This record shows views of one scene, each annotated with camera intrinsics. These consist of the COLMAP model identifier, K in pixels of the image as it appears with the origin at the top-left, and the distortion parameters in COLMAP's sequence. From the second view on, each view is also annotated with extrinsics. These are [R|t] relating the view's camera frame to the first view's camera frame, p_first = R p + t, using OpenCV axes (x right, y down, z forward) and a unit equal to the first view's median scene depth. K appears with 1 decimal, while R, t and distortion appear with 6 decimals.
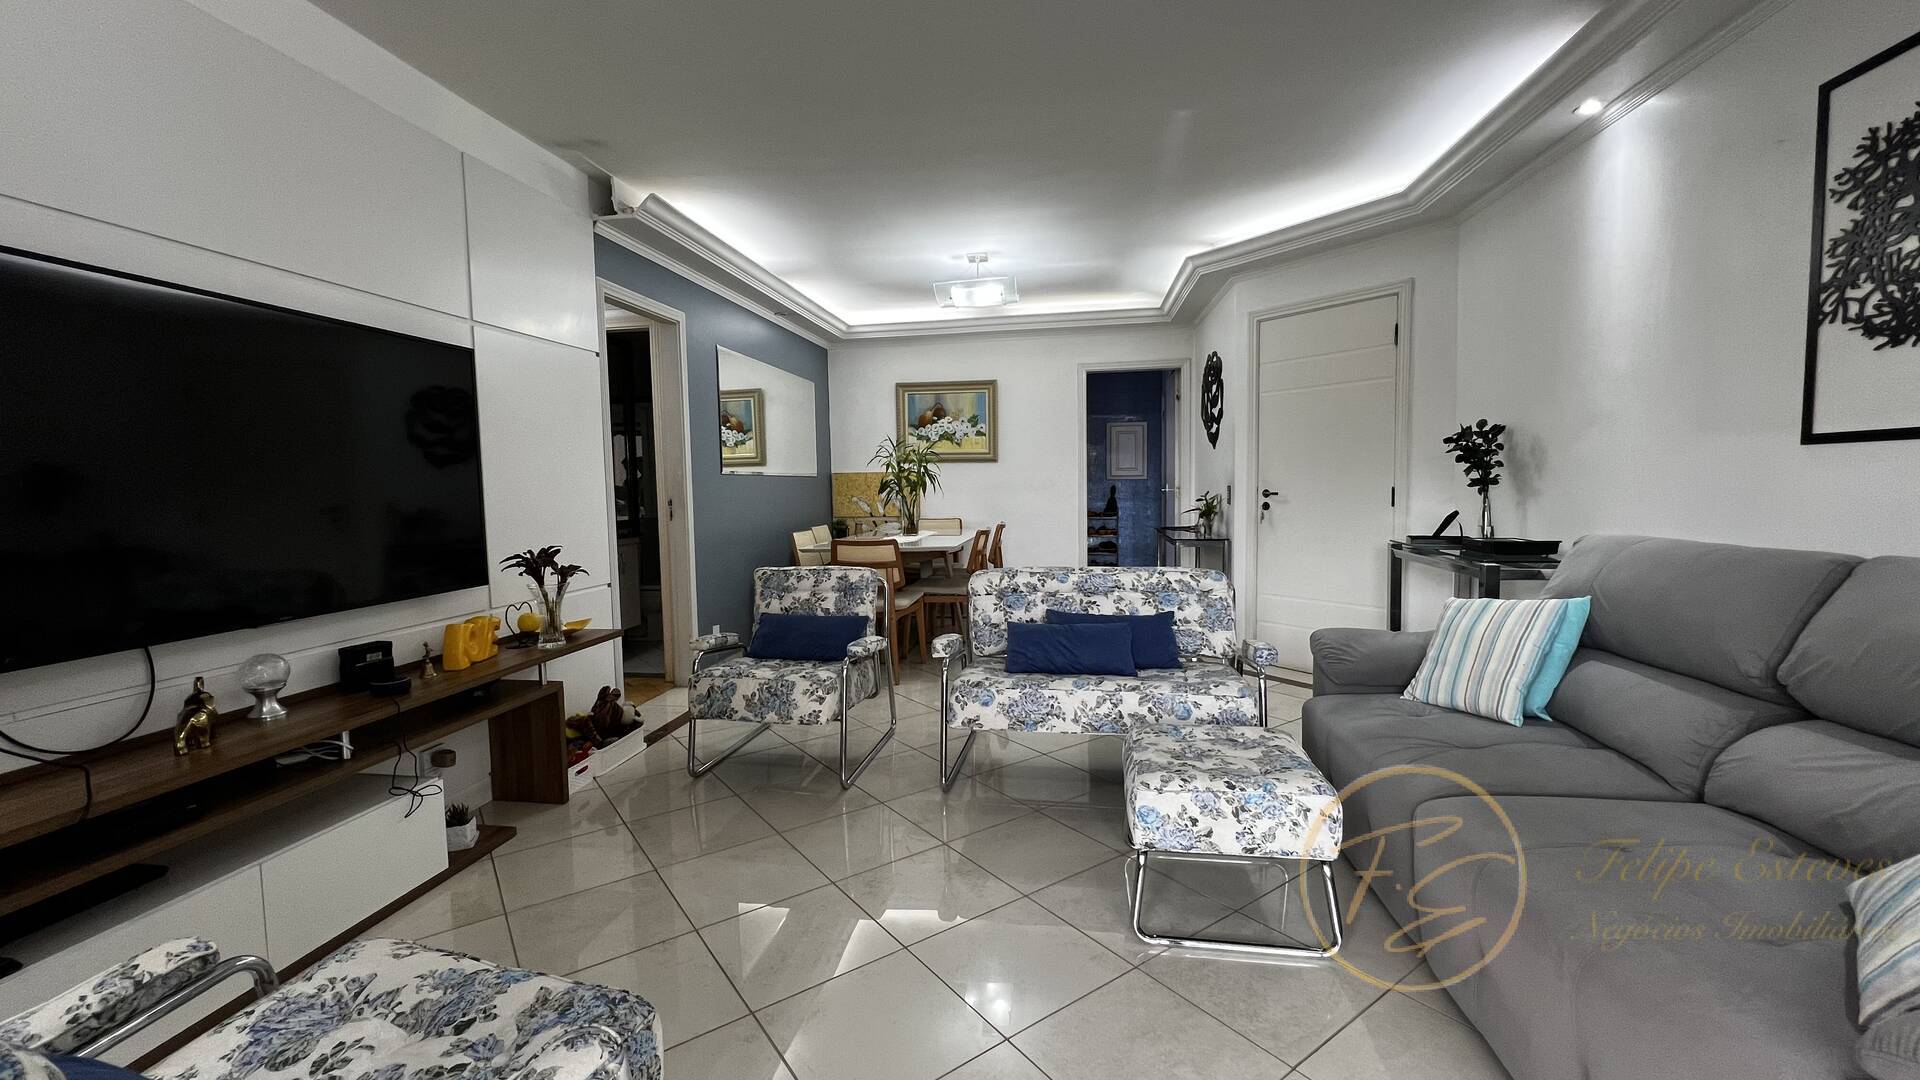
lens RADIAL K [[777.7, 0, 952.0], [0, 777.7, 539.6], [0, 0, 1]] dist [-0.004382, -0.000083]
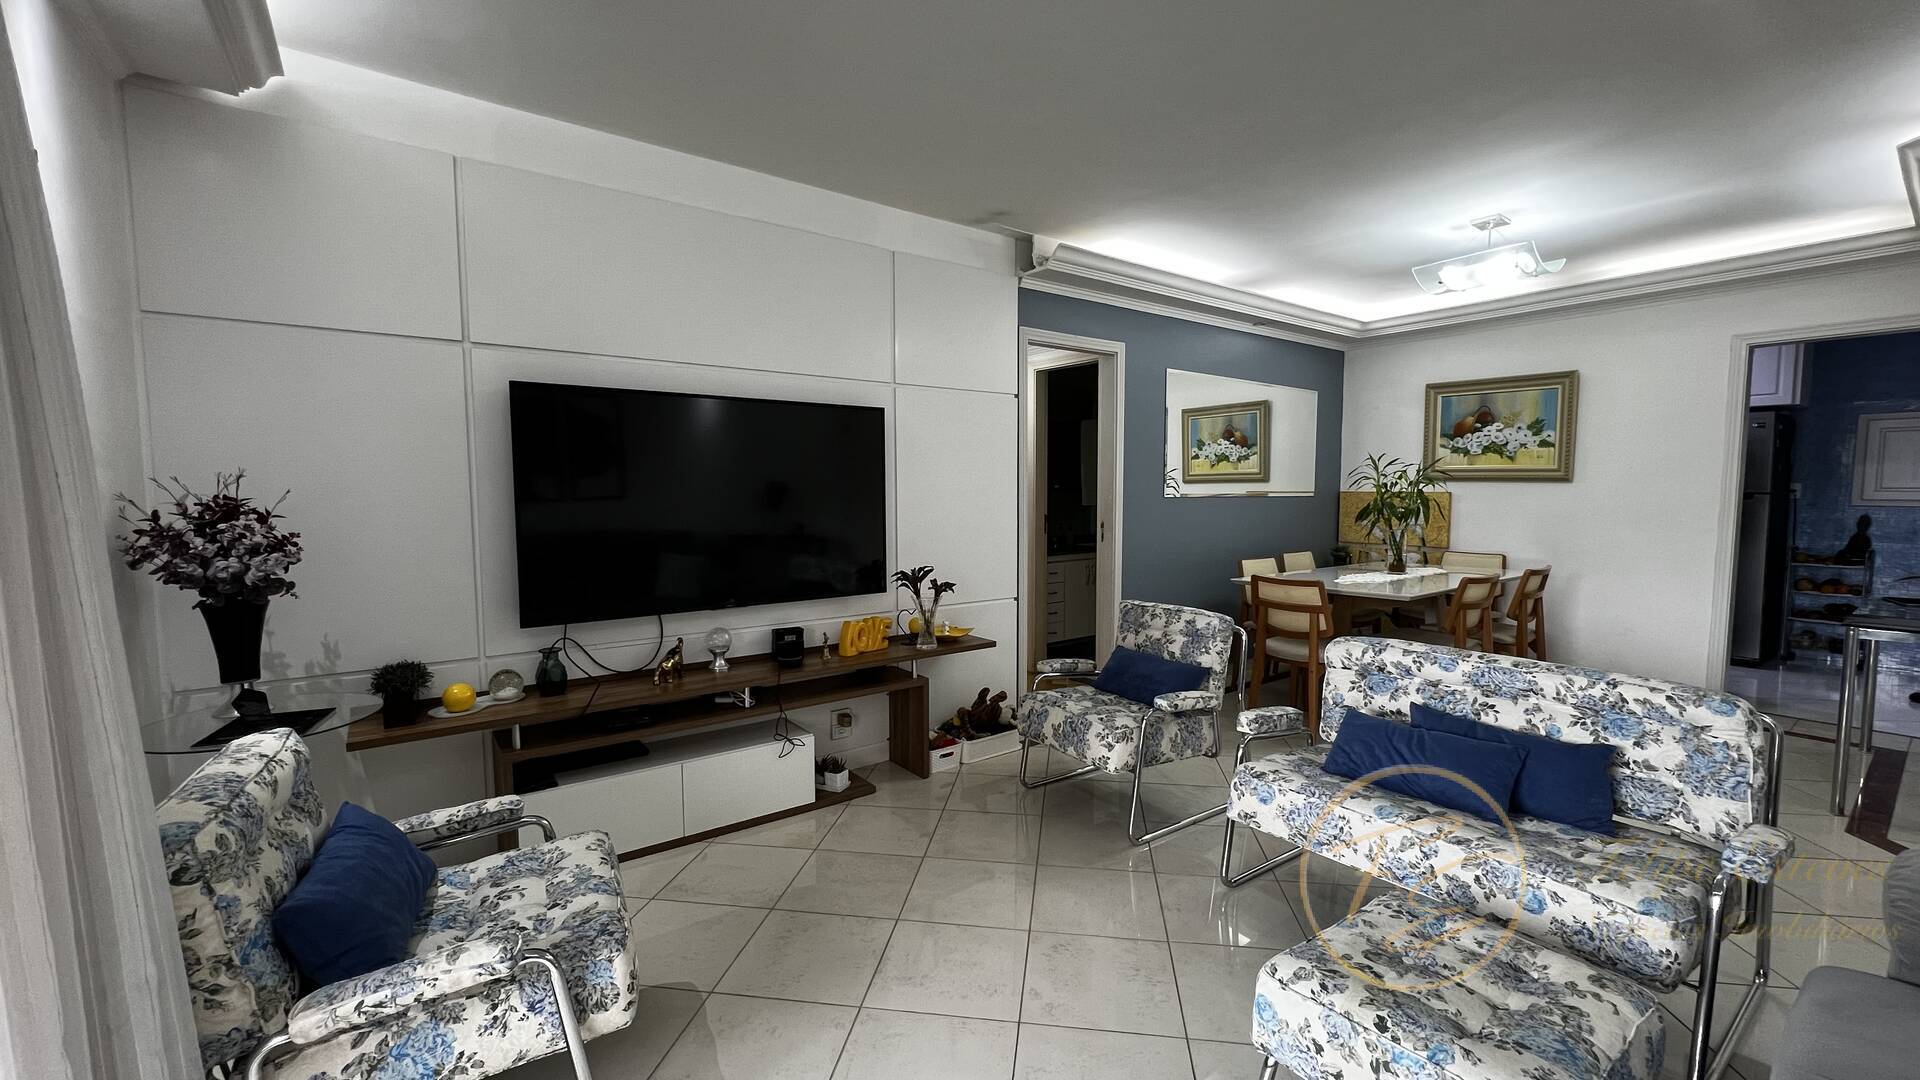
lens RADIAL K [[777.7, 0, 967.2], [0, 777.7, 548.0], [0, 0, 1]] dist [-0.004382, -0.000083]
pose [[0.717696, 0.072649, -0.692556, 0.340877], [-0.062094, 0.997258, 0.040265, -0.067116], [0.693582, 0.014106, 0.720239, 0.158938]]
